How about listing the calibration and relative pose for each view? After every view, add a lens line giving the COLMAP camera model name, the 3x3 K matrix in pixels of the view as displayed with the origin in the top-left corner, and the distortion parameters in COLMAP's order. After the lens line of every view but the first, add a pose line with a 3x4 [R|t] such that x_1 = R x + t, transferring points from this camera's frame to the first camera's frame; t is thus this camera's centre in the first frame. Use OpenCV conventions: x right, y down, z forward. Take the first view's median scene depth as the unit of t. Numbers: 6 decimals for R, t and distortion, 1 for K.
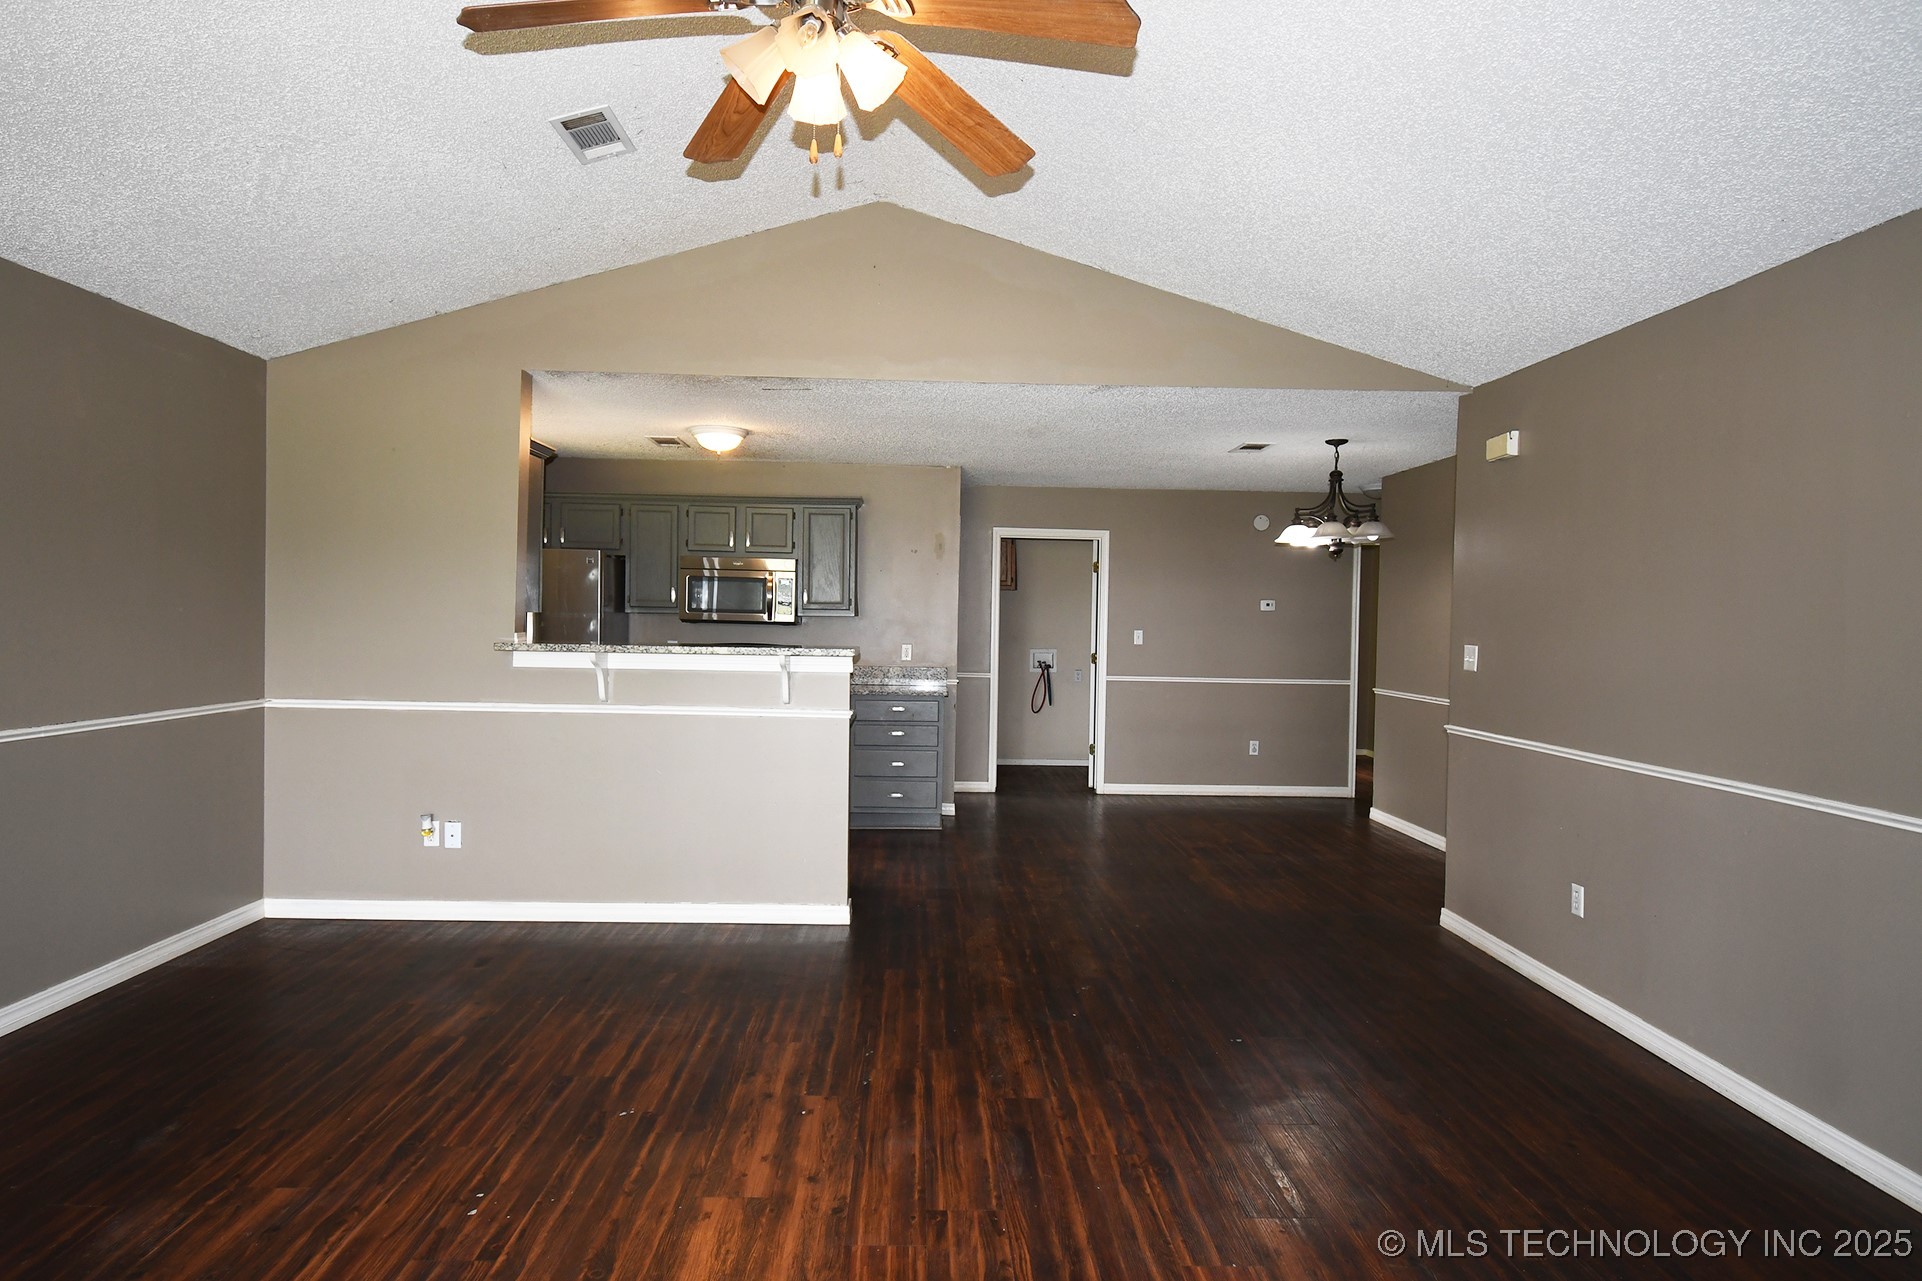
lens RADIAL K [[1098.0, 0, 955.9], [0, 1098.0, 644.2], [0, 0, 1]] dist [0.018172, -0.030953]
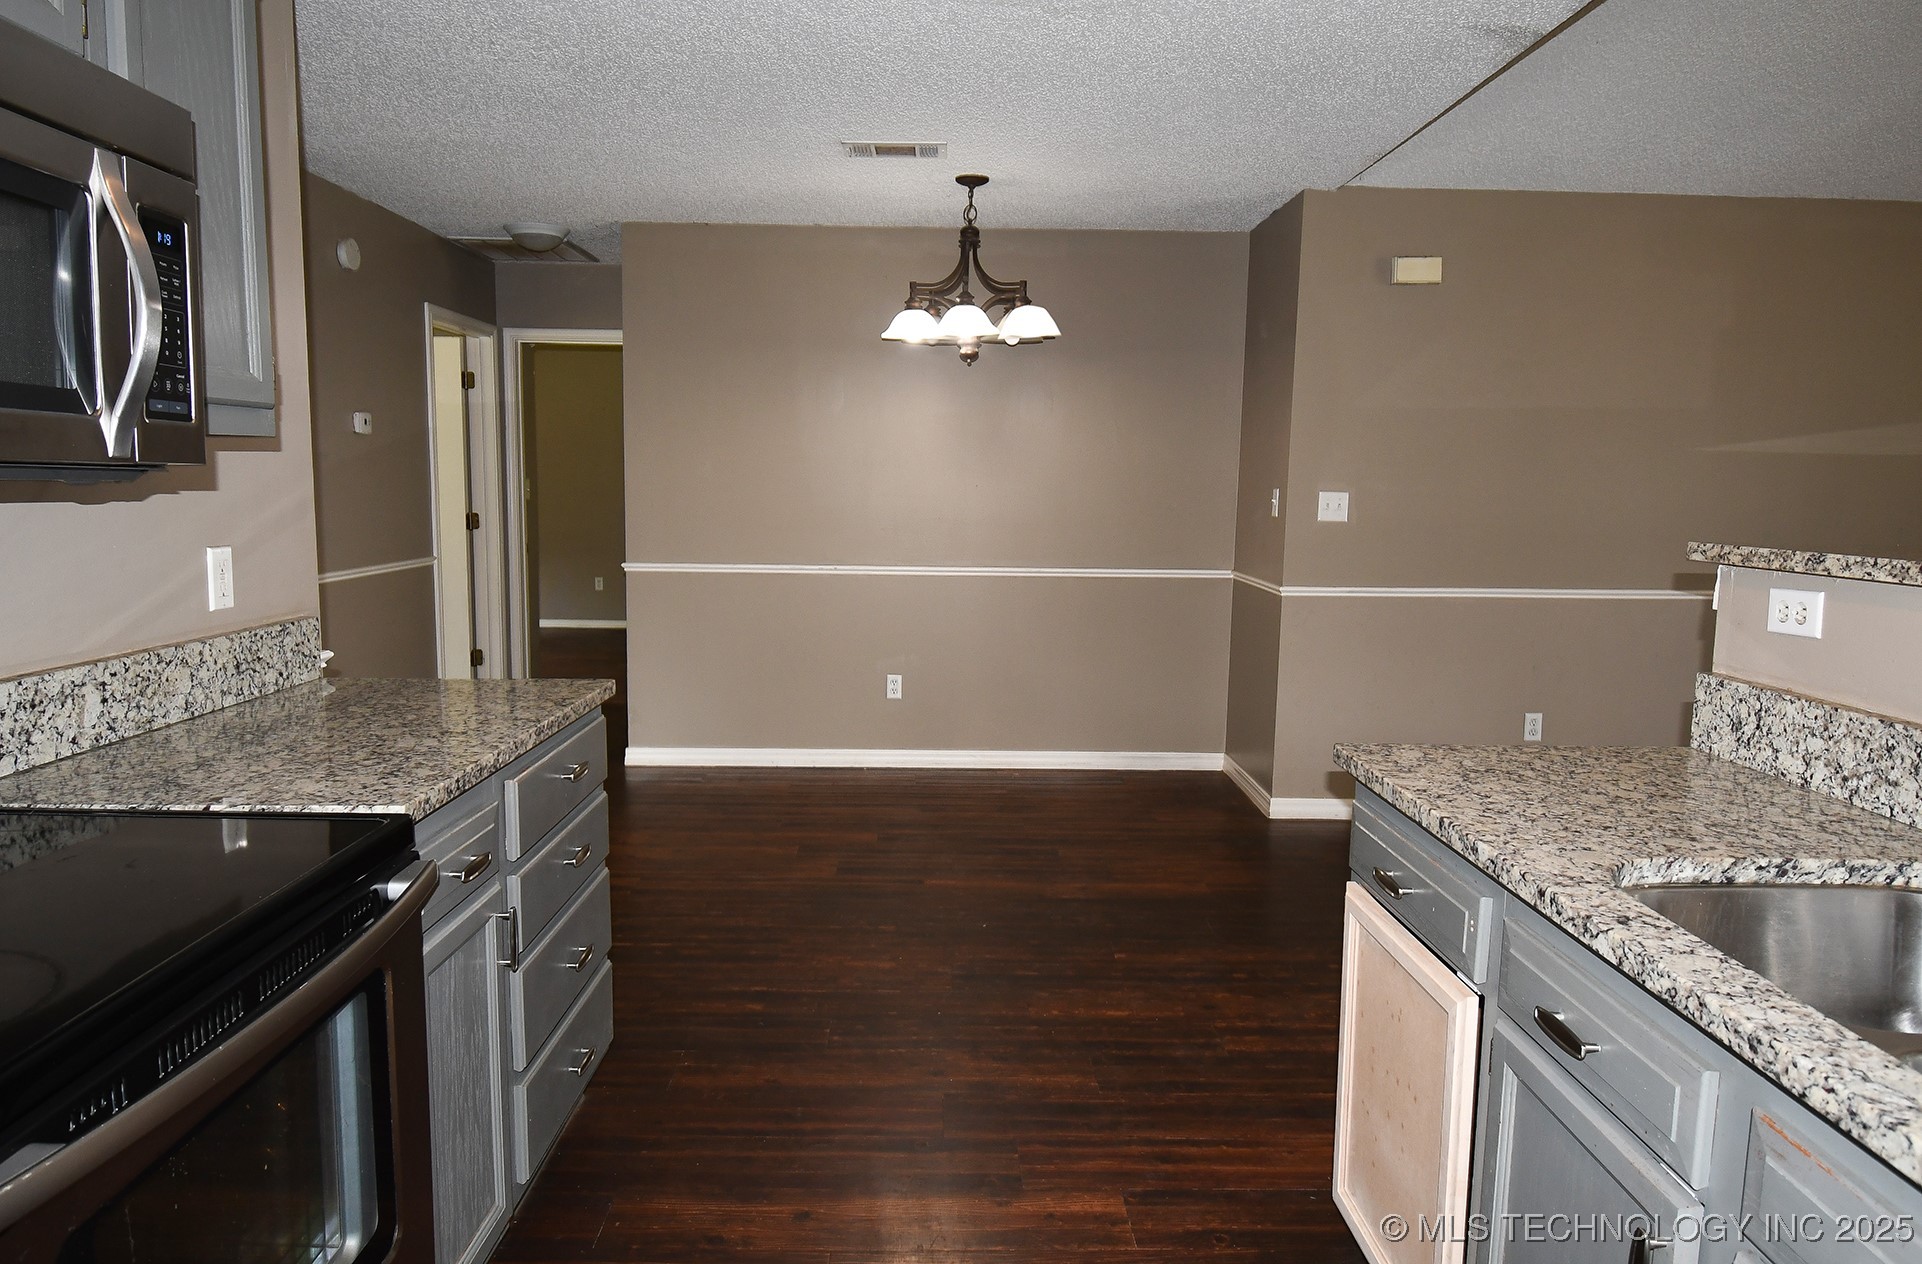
lens RADIAL K [[1224.6, 0, 952.6], [0, 1224.6, 632.5], [0, 0, 1]] dist [0.020012, -0.034803]
pose [[0.018832, -0.141504, 0.989758, -0.411268], [0.011293, 0.989901, 0.141310, -0.023263], [-0.999759, 0.008516, 0.020240, 1.016529]]
